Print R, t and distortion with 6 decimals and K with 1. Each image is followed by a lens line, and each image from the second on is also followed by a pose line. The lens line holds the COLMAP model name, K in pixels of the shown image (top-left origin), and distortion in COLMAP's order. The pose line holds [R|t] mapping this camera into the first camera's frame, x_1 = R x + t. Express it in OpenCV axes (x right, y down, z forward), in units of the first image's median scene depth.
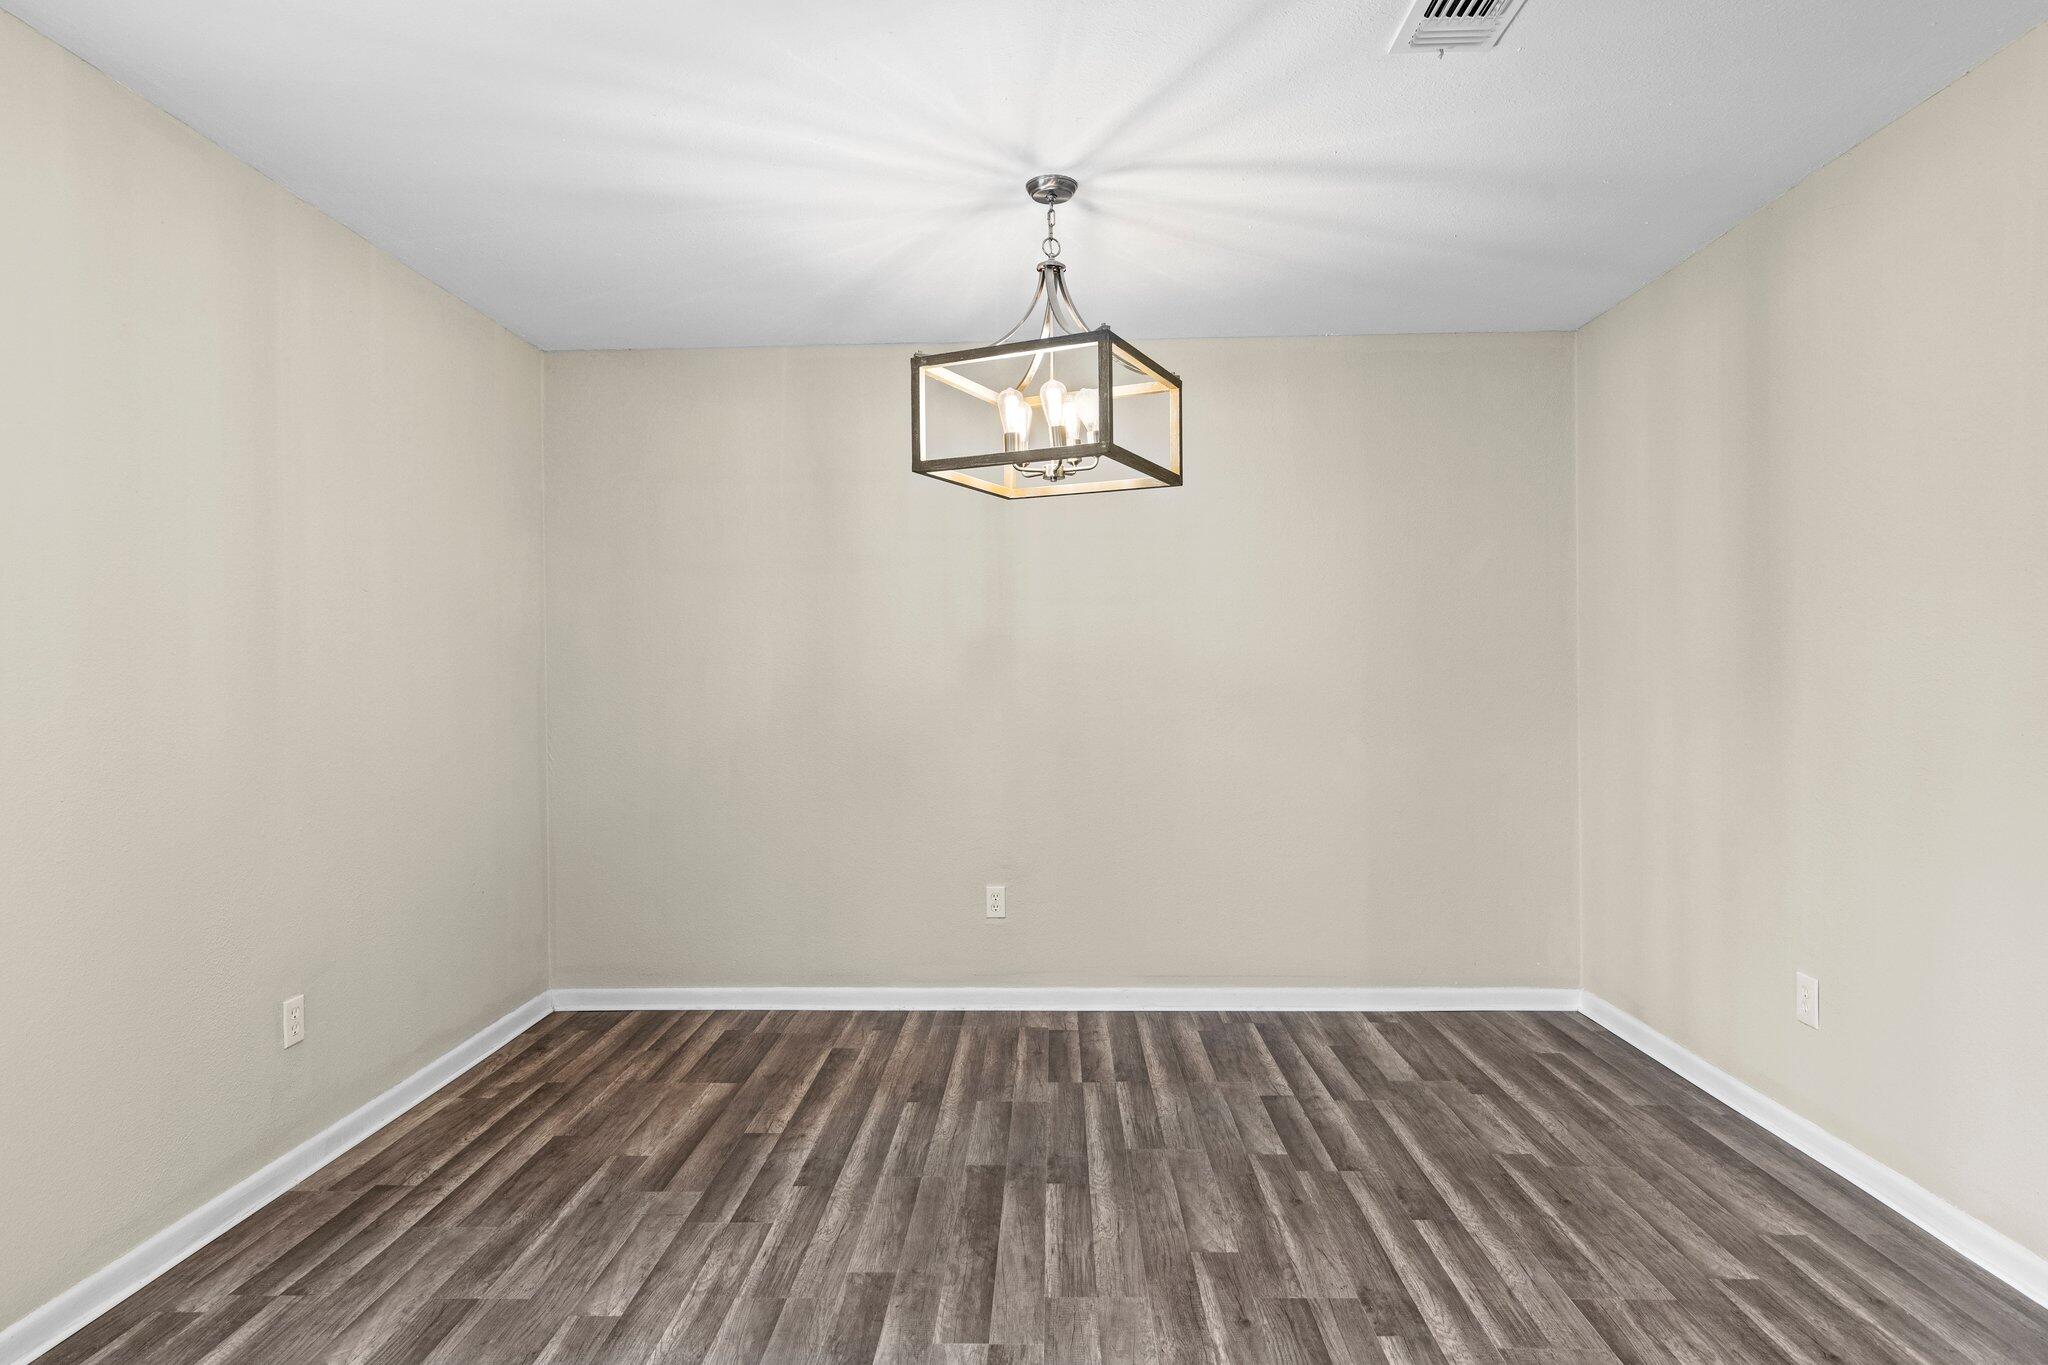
lens RADIAL K [[1162.0, 0, 1025.6], [0, 1162.0, 673.9], [0, 0, 1]] dist [0.019196, 0.000301]
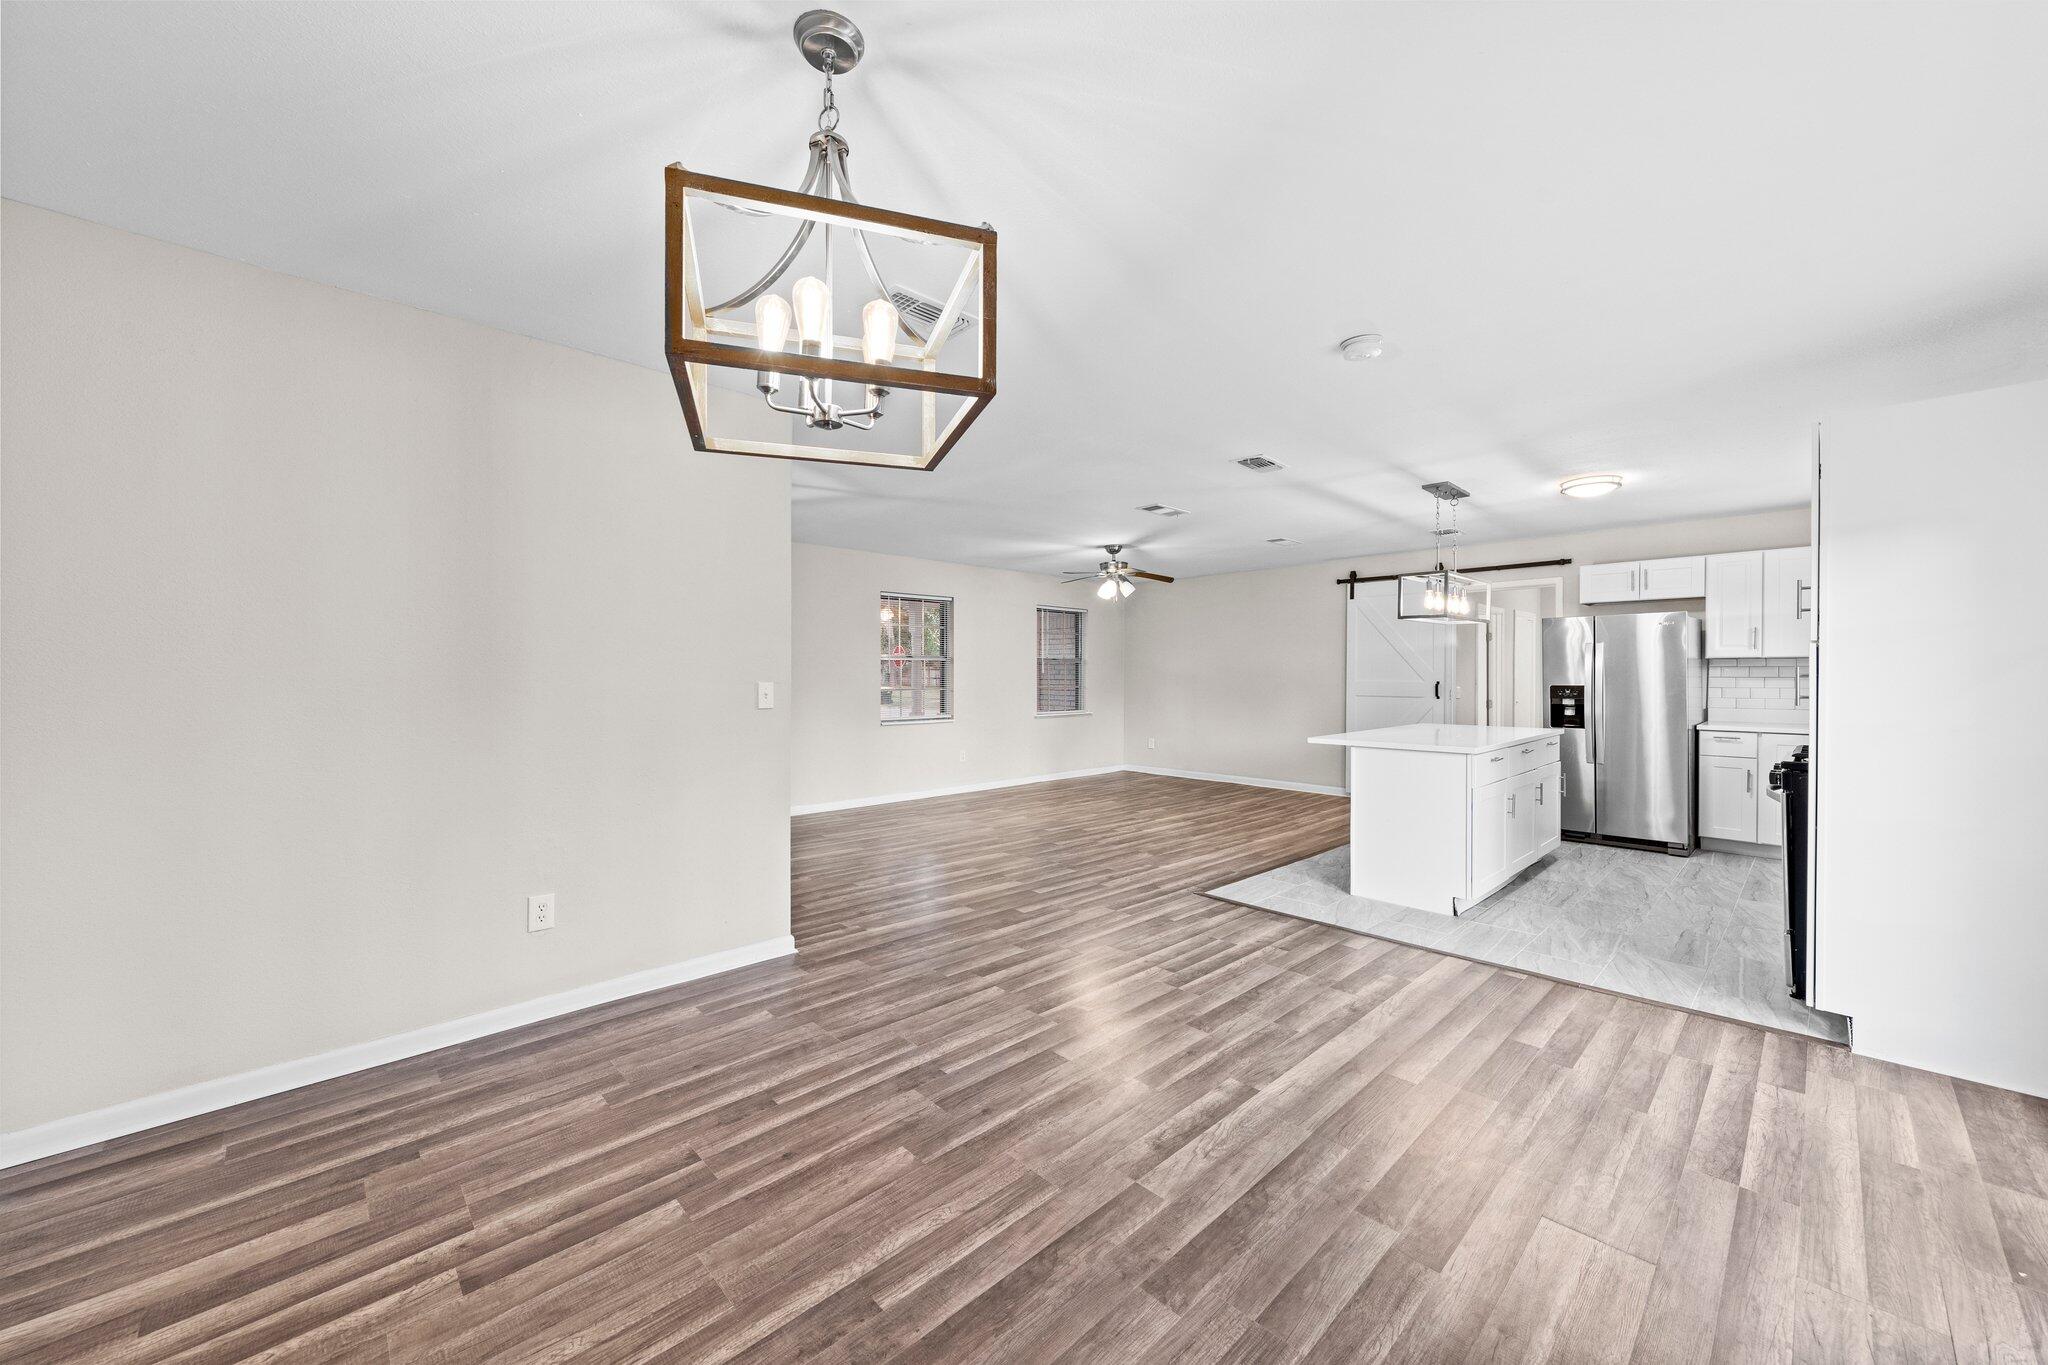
lens RADIAL K [[782.1, 0, 1017.7], [0, 782.1, 678.2], [0, 0, 1]] dist [0.012349, -0.001169]
pose [[-0.711165, 0.007661, 0.702983, -0.451244], [0.005129, 0.999971, -0.005709, 0.001917], [-0.703006, -0.000454, -0.711183, 1.369034]]
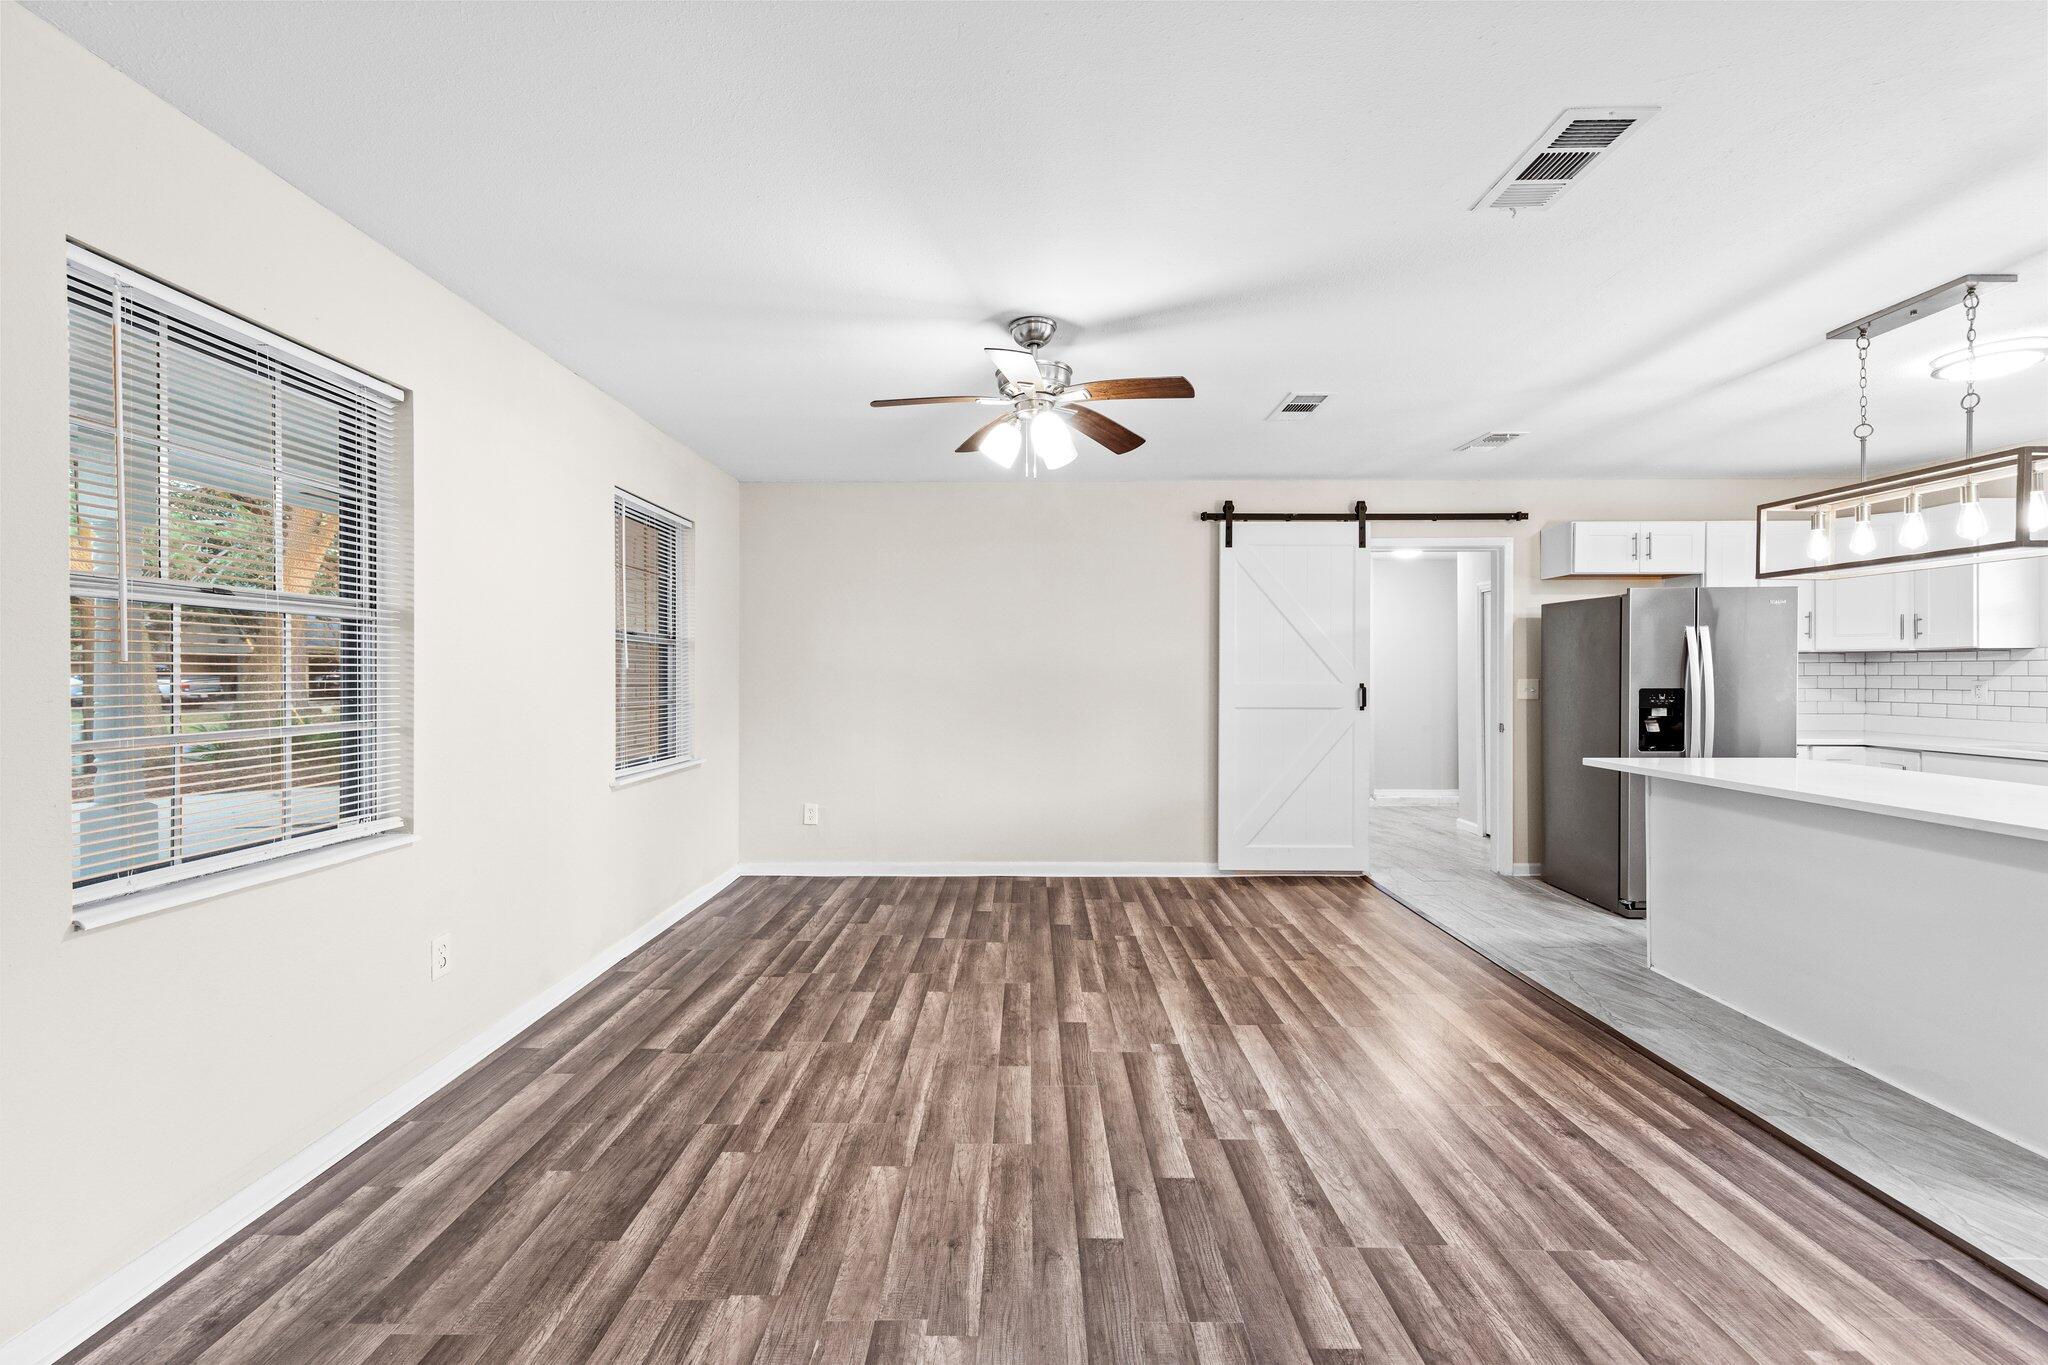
lens RADIAL K [[847.3, 0, 1024.1], [0, 847.3, 667.9], [0, 0, 1]] dist [-0.008524, 0.000772]
pose [[-0.999775, 0.010741, -0.018272, 1.157081], [0.010955, 0.999872, -0.011649, -0.014422], [0.018144, -0.011847, -0.999765, 0.339500]]
